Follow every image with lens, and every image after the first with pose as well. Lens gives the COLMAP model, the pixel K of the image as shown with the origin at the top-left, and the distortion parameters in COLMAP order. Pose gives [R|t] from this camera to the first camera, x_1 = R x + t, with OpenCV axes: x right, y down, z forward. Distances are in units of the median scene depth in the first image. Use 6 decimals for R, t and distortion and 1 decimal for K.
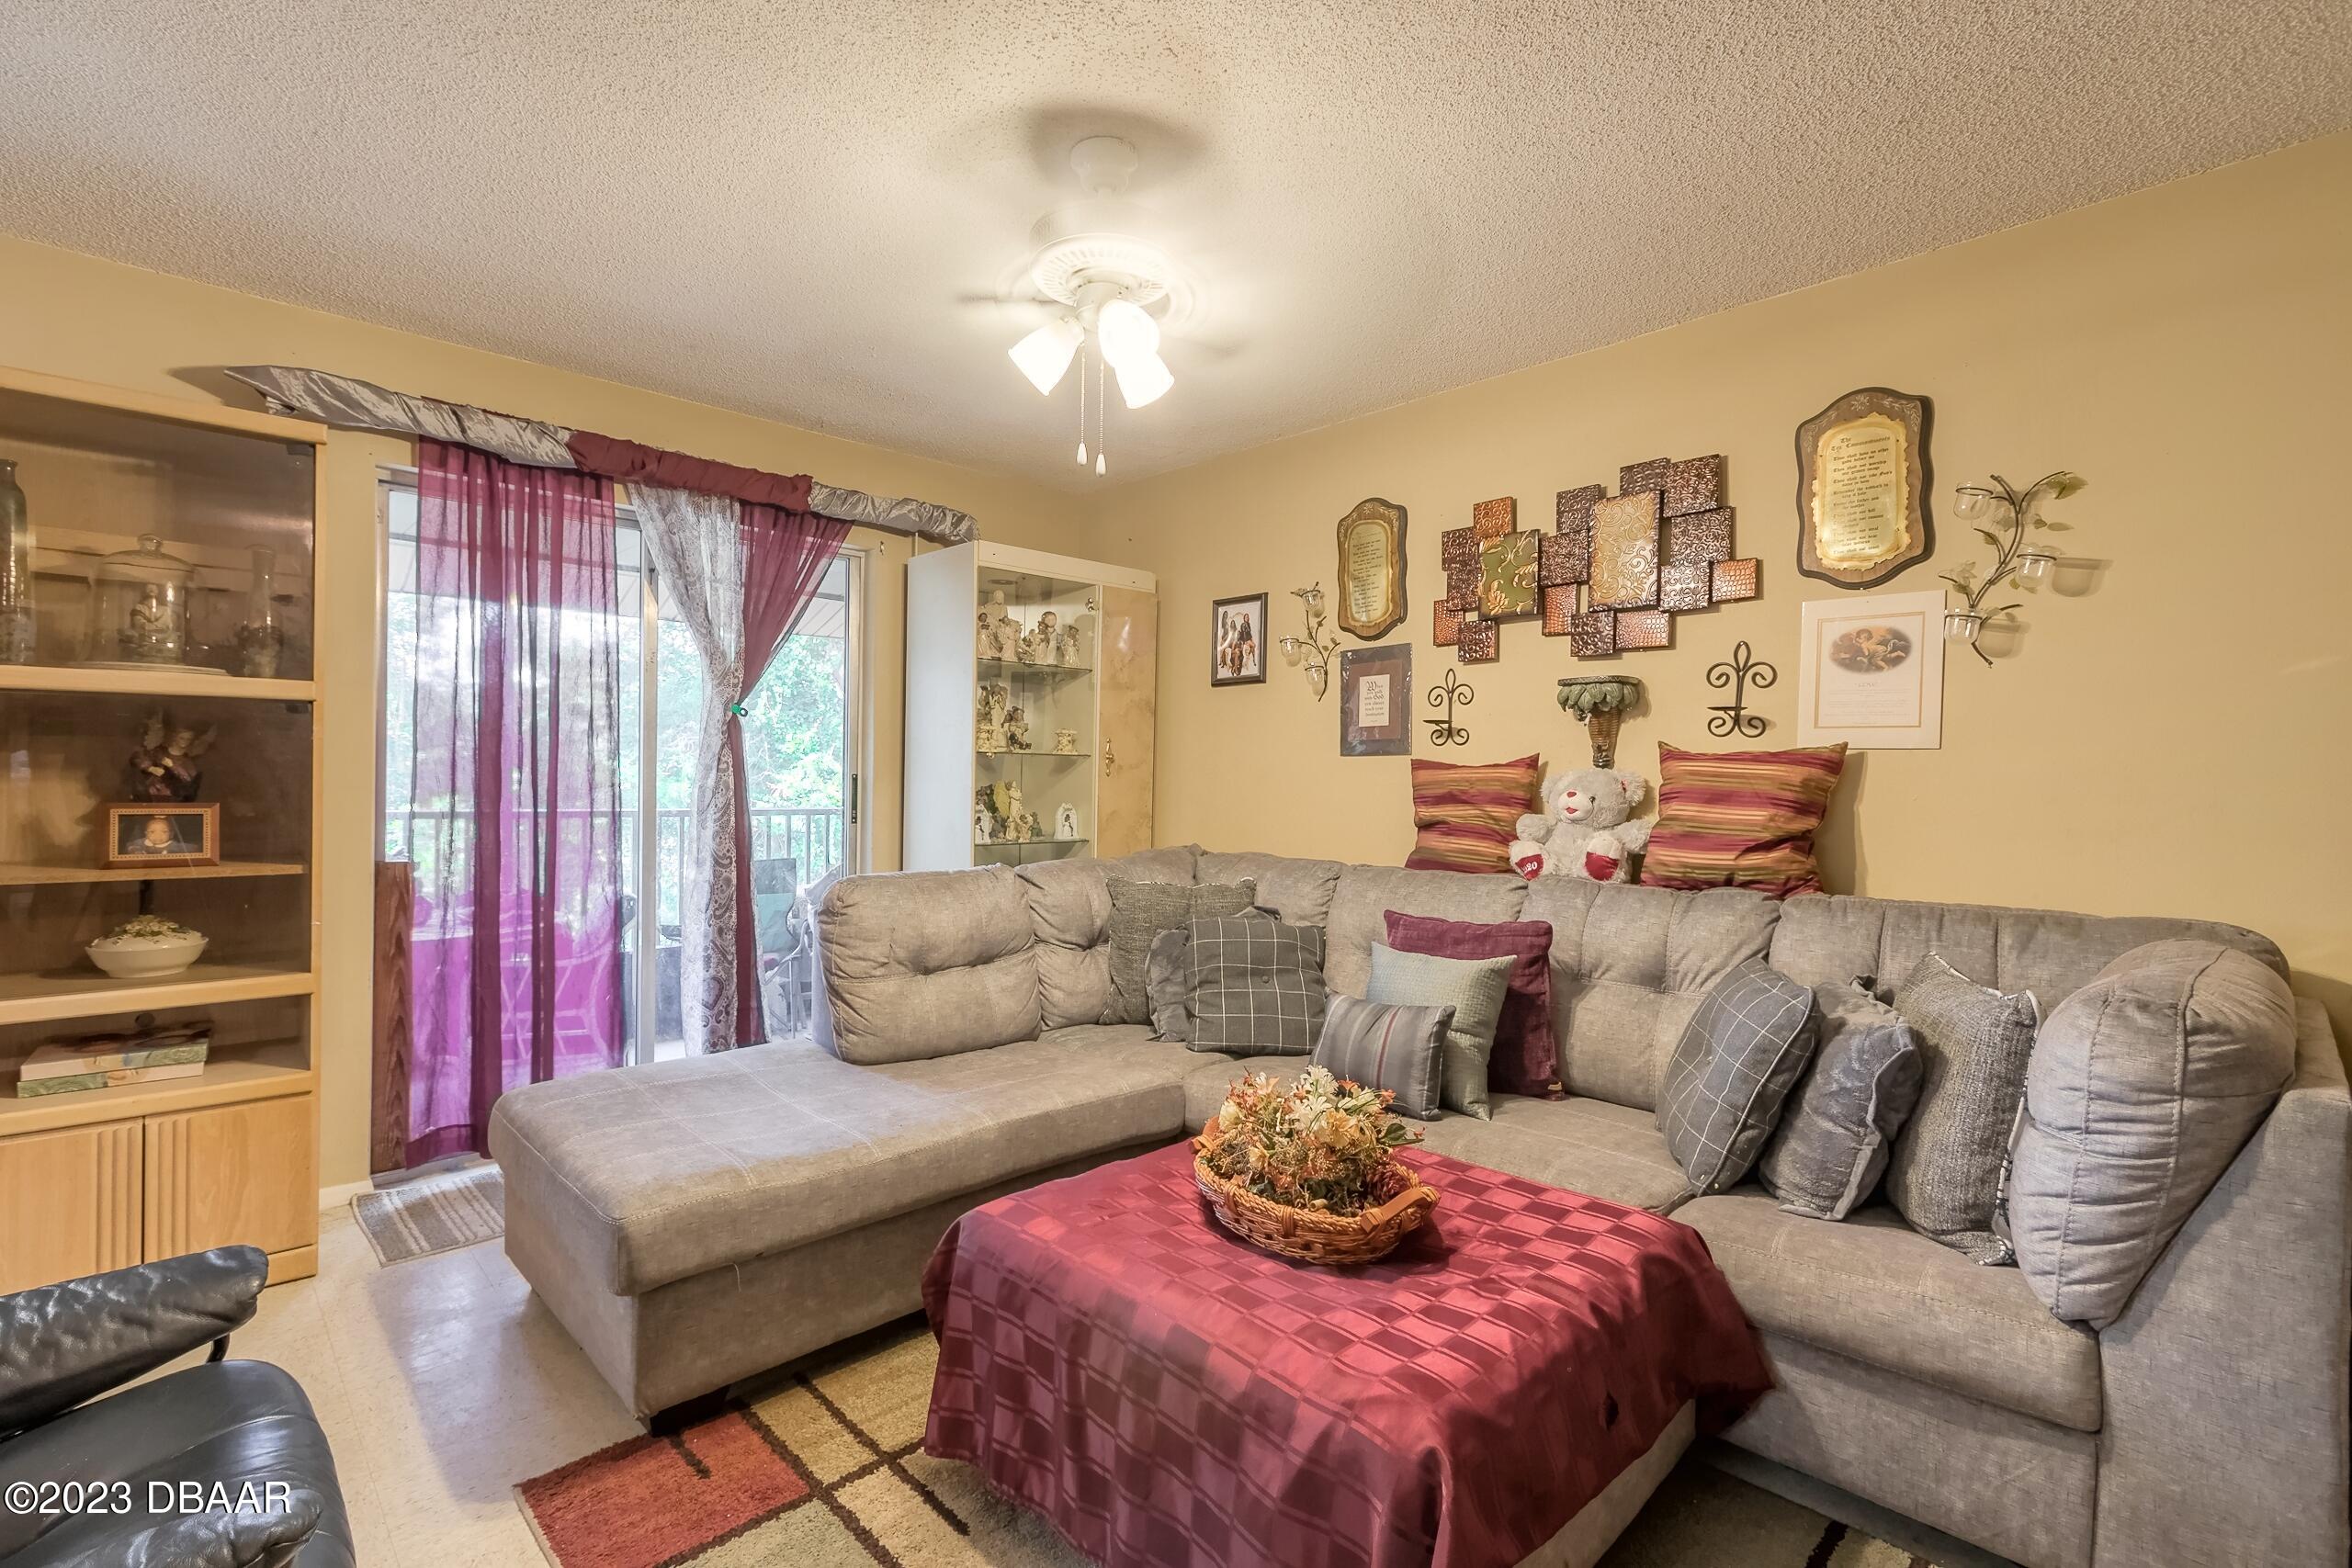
lens RADIAL K [[1132.7, 0, 1176.0], [0, 1132.7, 784.0], [0, 0, 1]] dist [-0.002802, -0.000258]
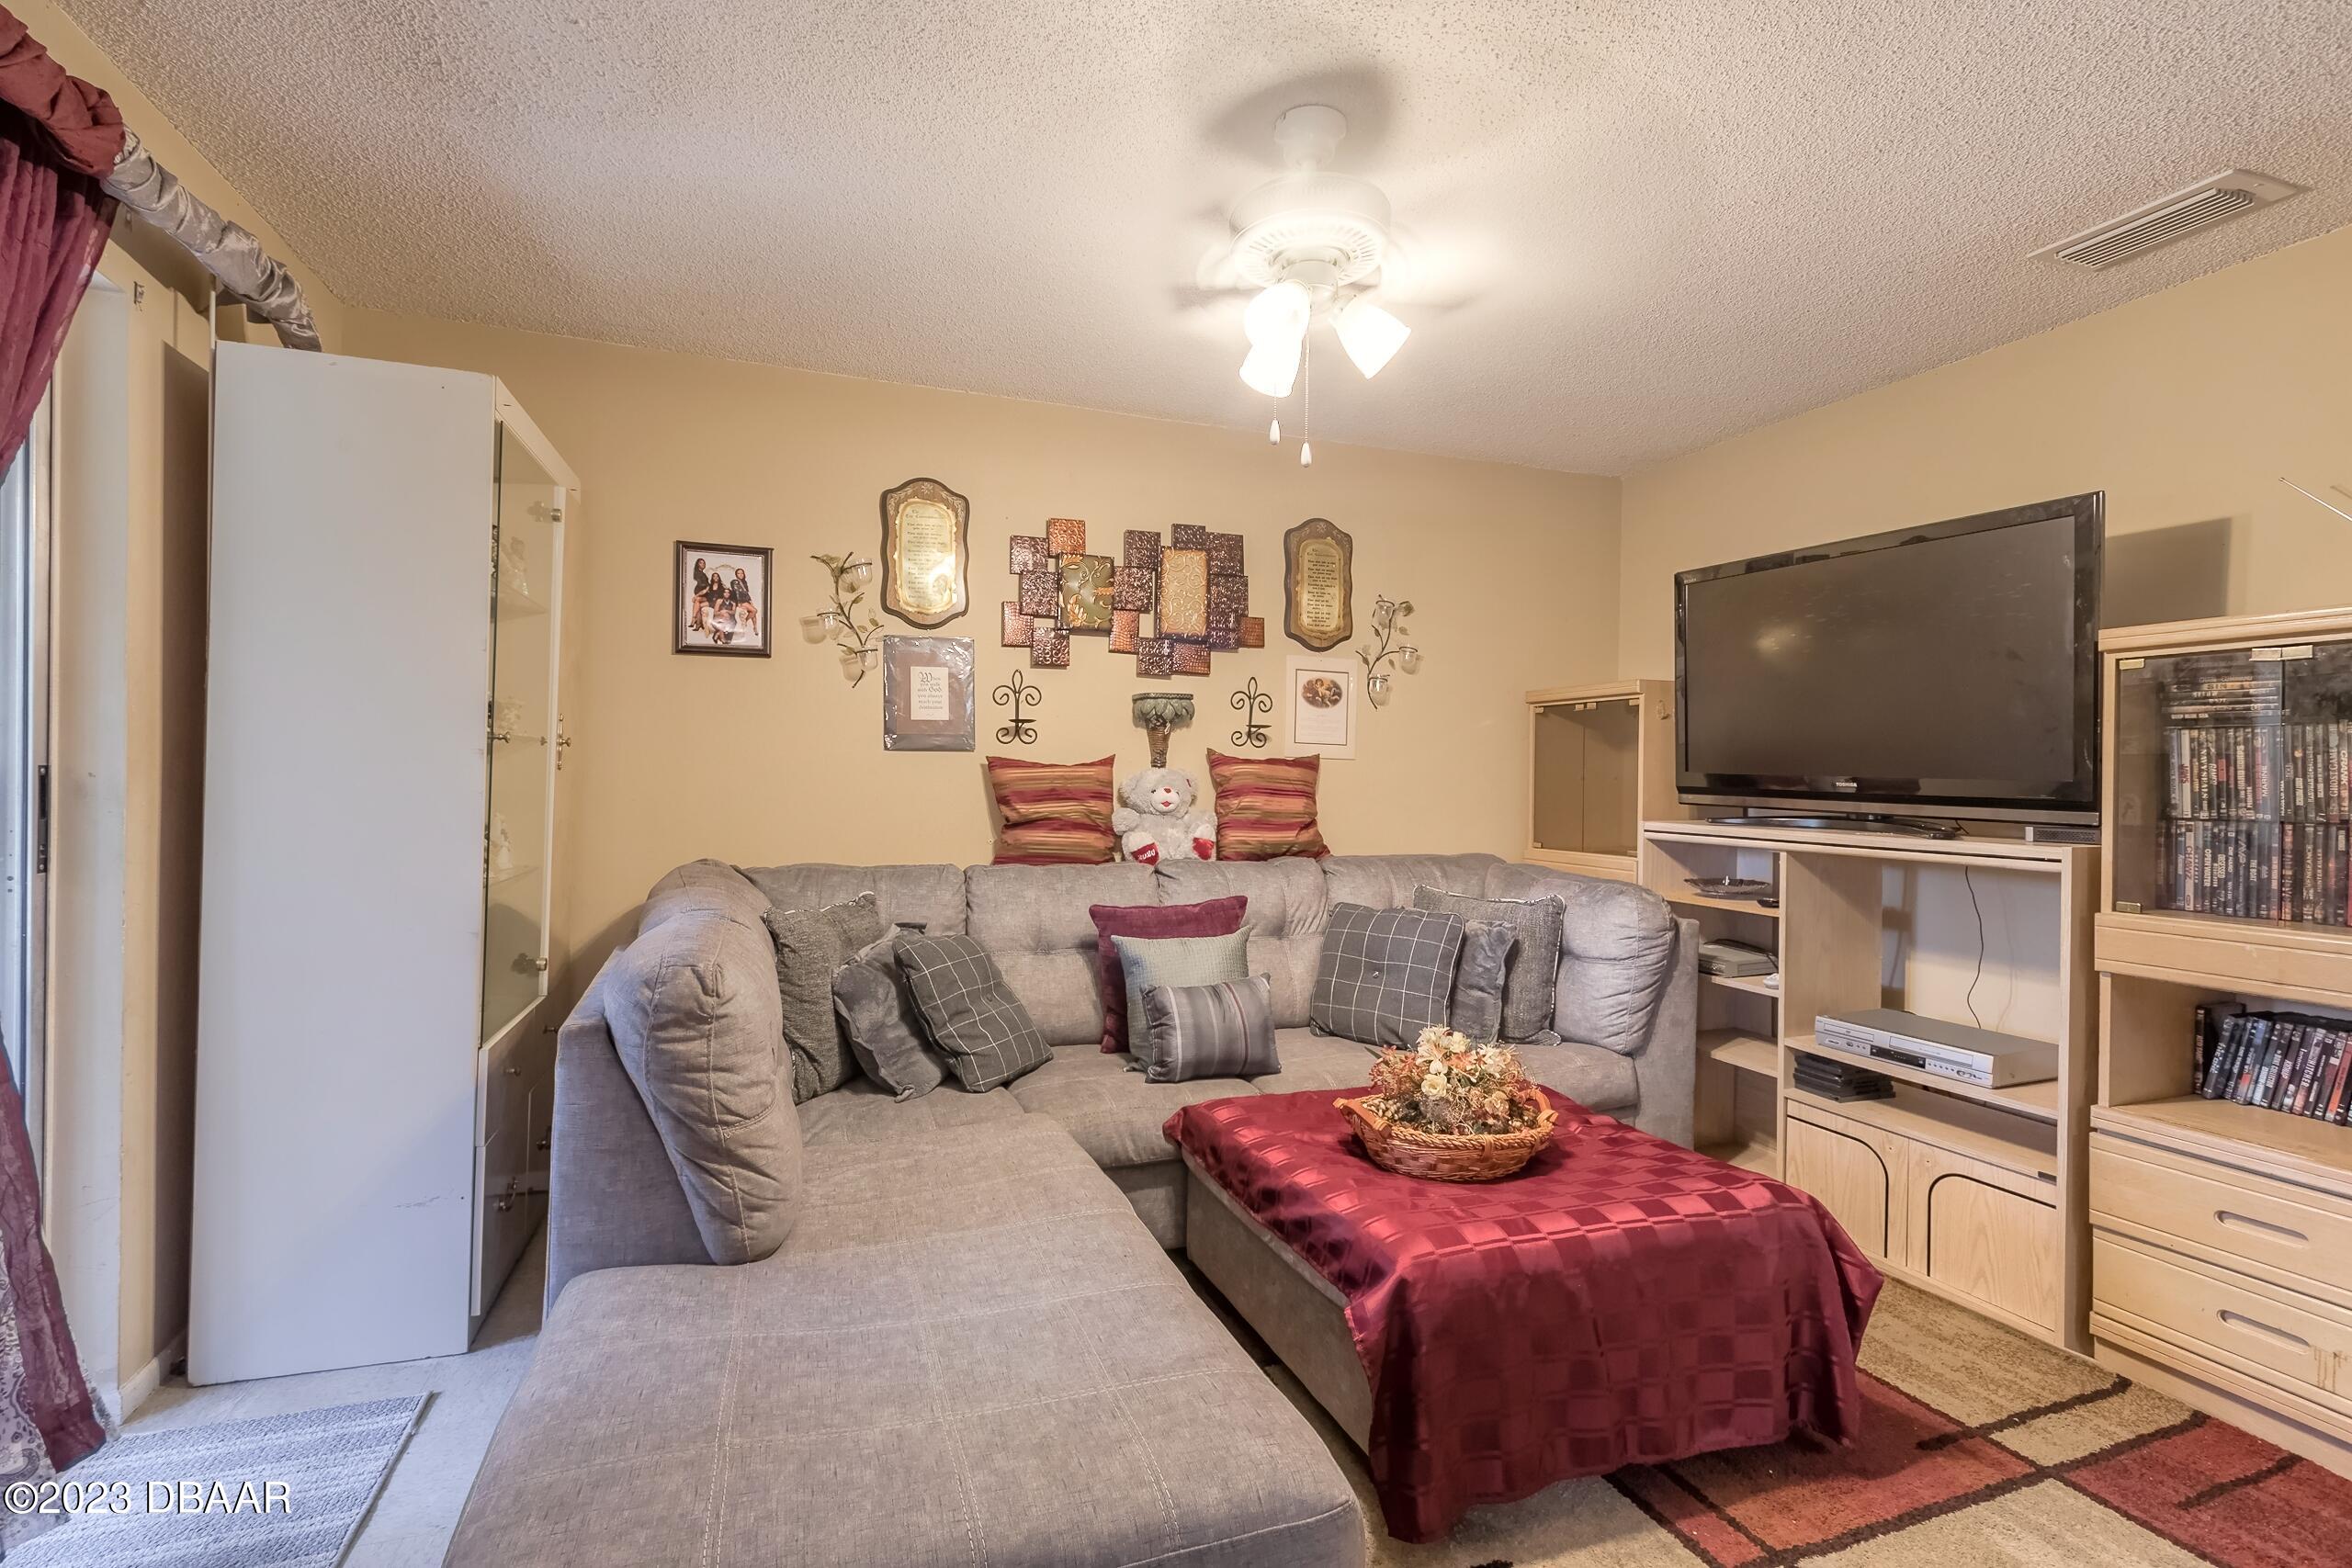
lens RADIAL K [[1070.6, 0, 1176.0], [0, 1070.6, 784.0], [0, 0, 1]] dist [0.000937, 0.000024]
pose [[0.380703, -0.010424, 0.924638, -0.686726], [-0.006622, 0.999880, 0.013998, -0.013364], [-0.924673, -0.011452, 0.380589, 0.555371]]
